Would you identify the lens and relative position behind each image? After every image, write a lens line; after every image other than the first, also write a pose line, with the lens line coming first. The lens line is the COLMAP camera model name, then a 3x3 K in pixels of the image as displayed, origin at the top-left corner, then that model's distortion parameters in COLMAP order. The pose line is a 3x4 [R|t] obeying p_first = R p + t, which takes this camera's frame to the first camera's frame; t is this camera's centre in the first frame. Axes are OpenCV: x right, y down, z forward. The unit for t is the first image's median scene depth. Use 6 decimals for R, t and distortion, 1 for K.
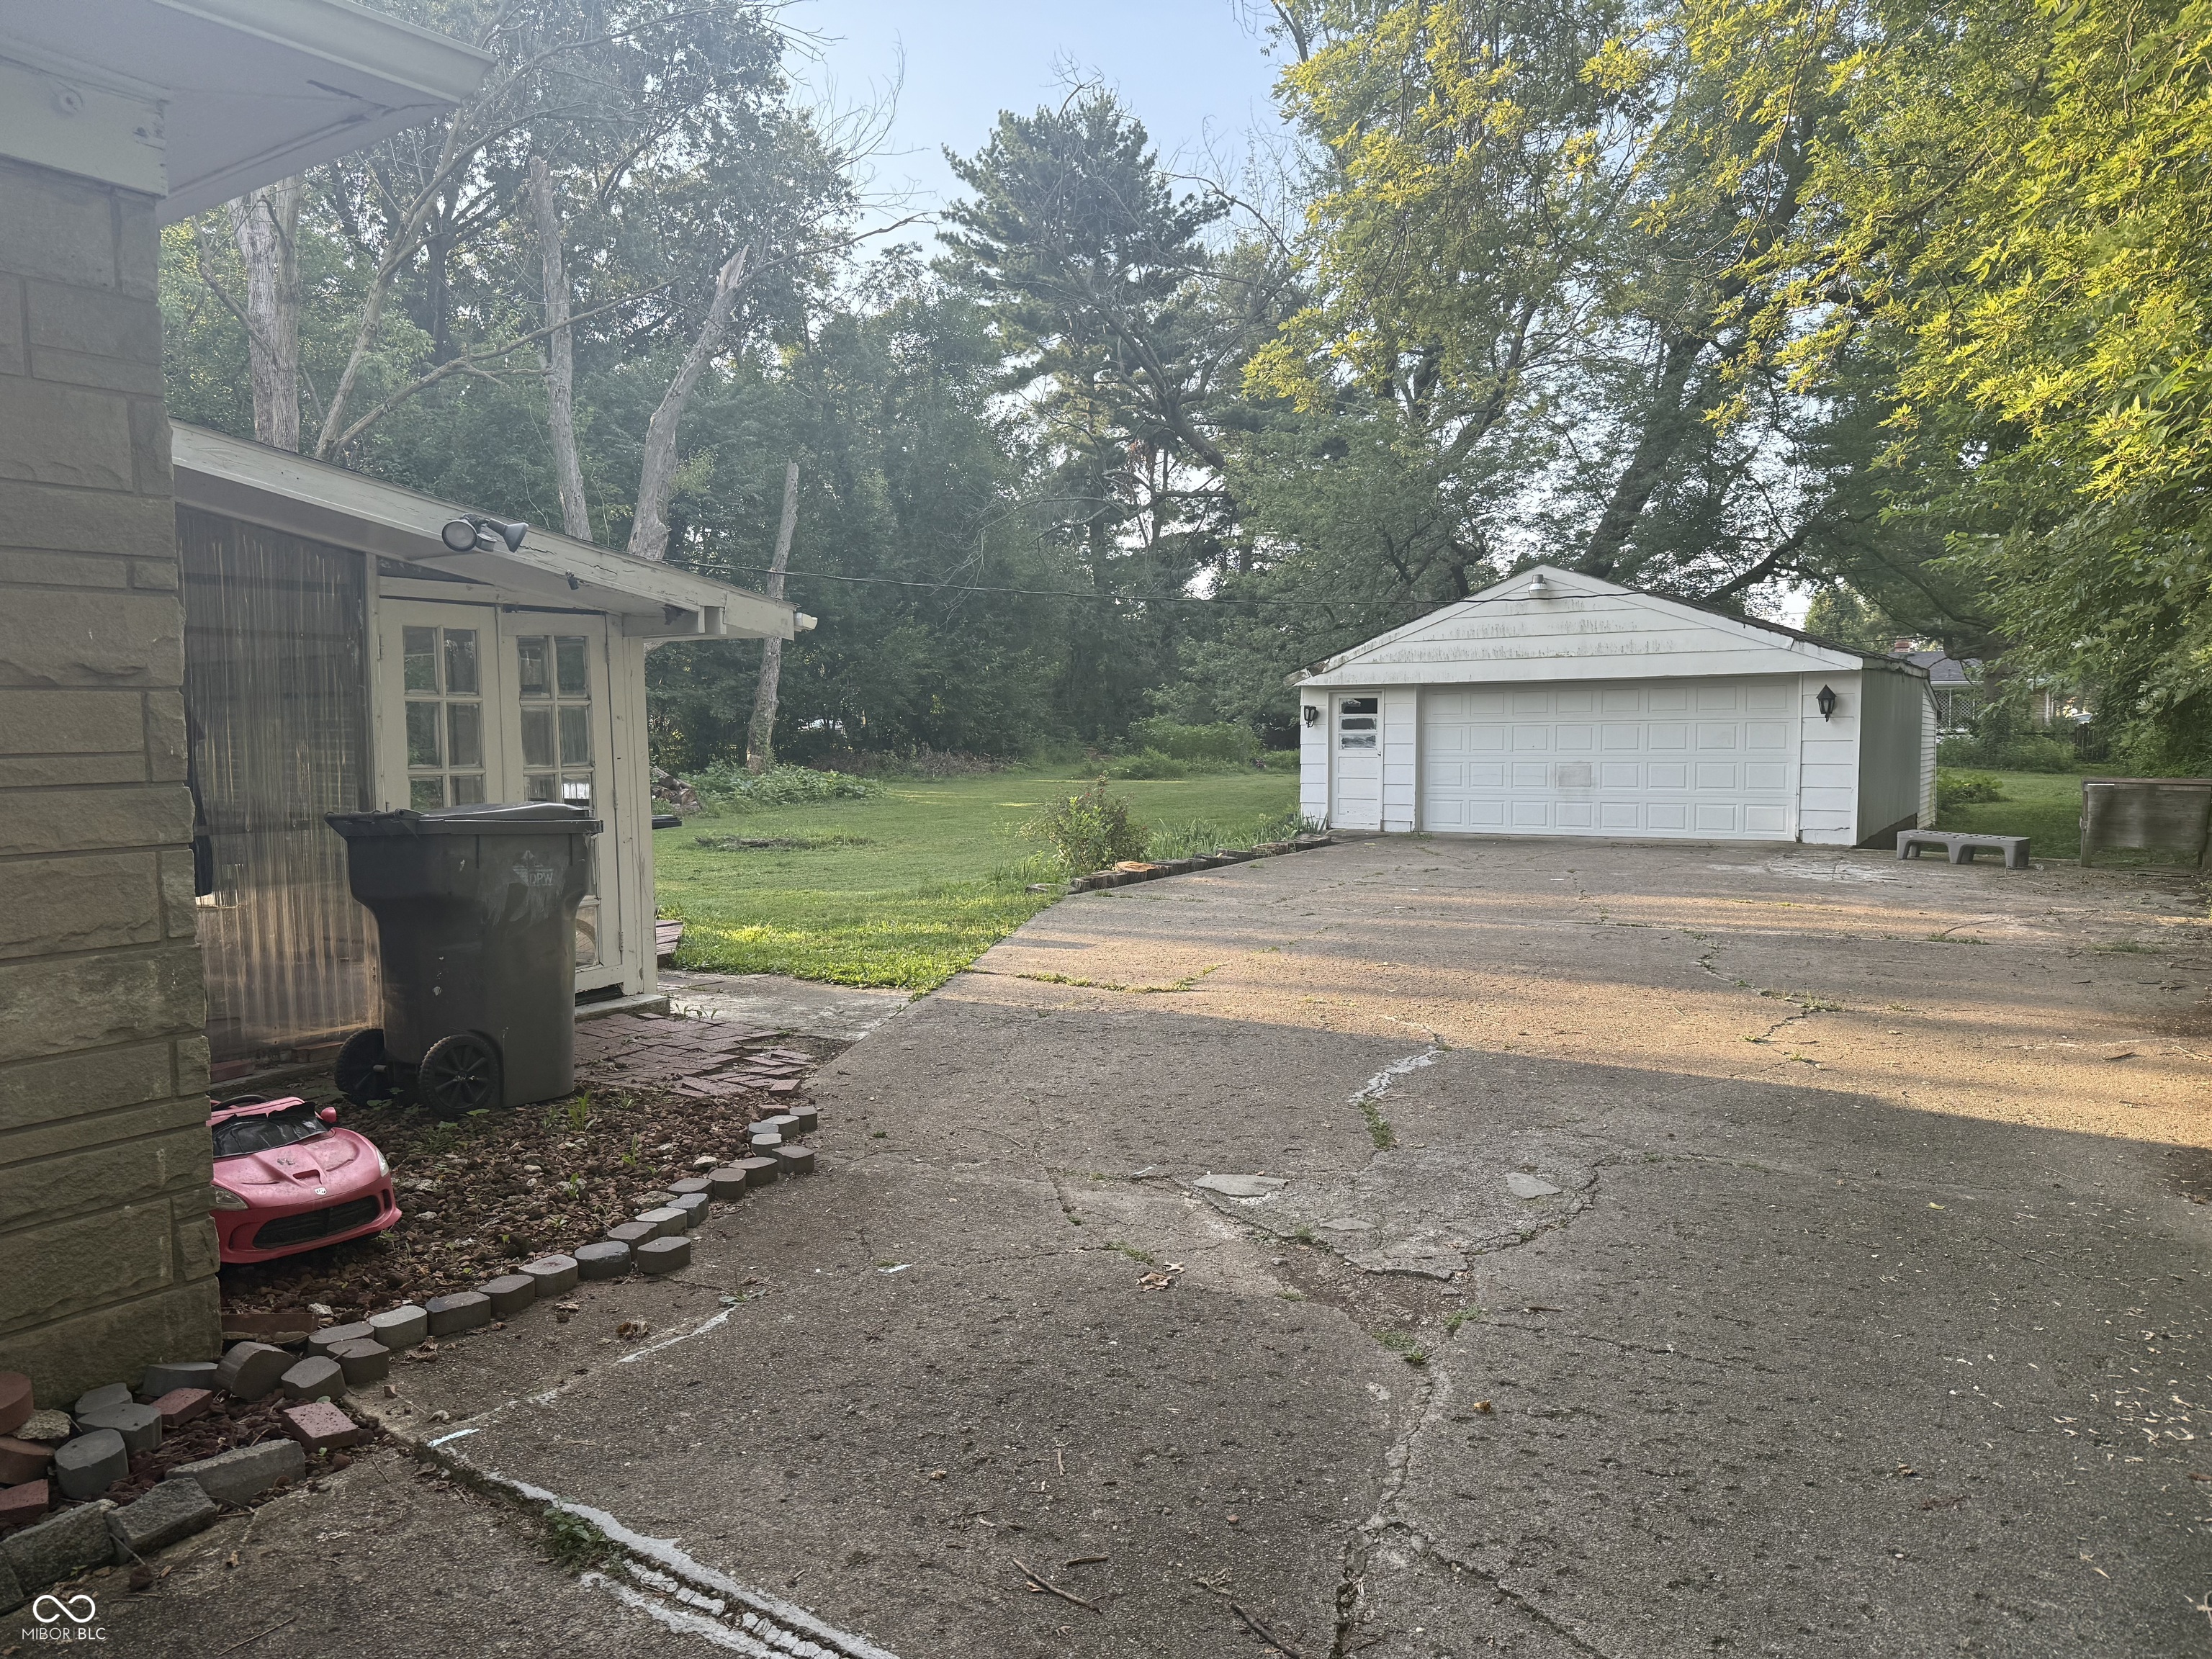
lens RADIAL K [[1585.2, 0, 1042.8], [0, 1585.2, 847.0], [0, 0, 1]] dist [0.010257, -0.006300]
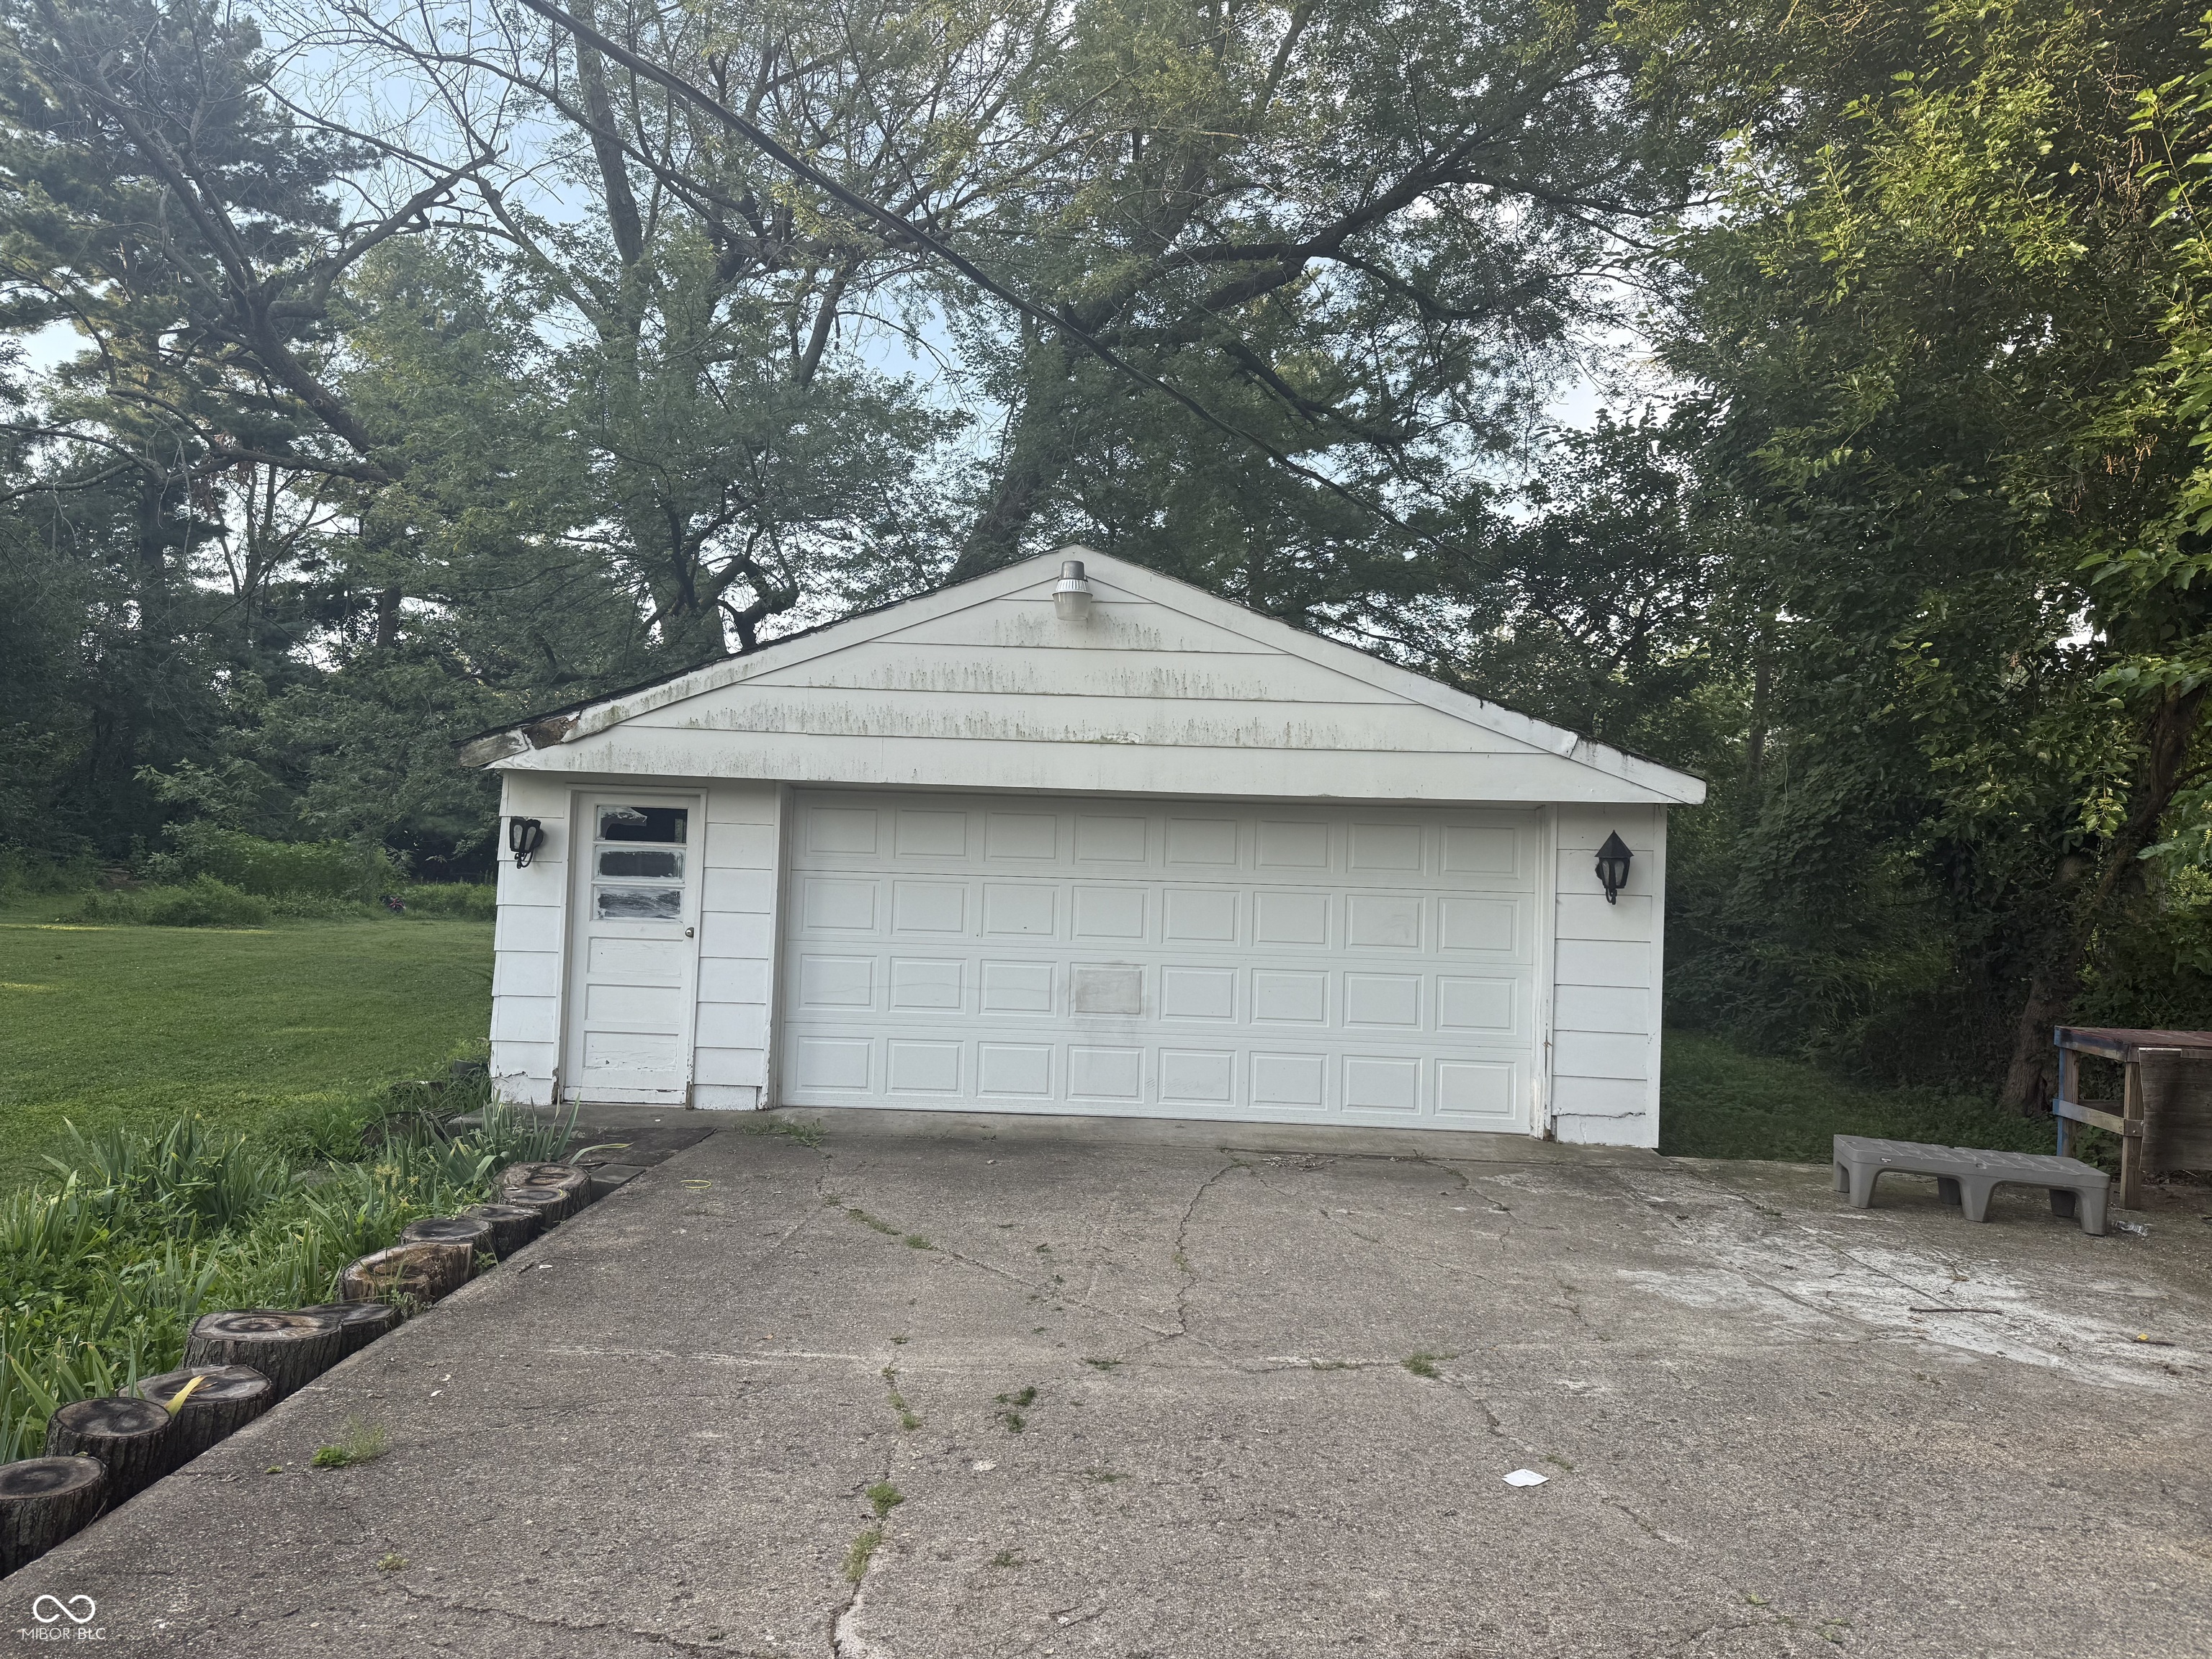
lens RADIAL K [[1518.8, 0, 1127.0], [0, 1518.8, 846.6], [0, 0, 1]] dist [0.075918, -0.073332]
pose [[0.838094, 0.046866, 0.543508, 0.078577], [-0.001859, 0.996542, -0.083064, -0.046404], [-0.545522, 0.068605, 0.835284, 0.558288]]
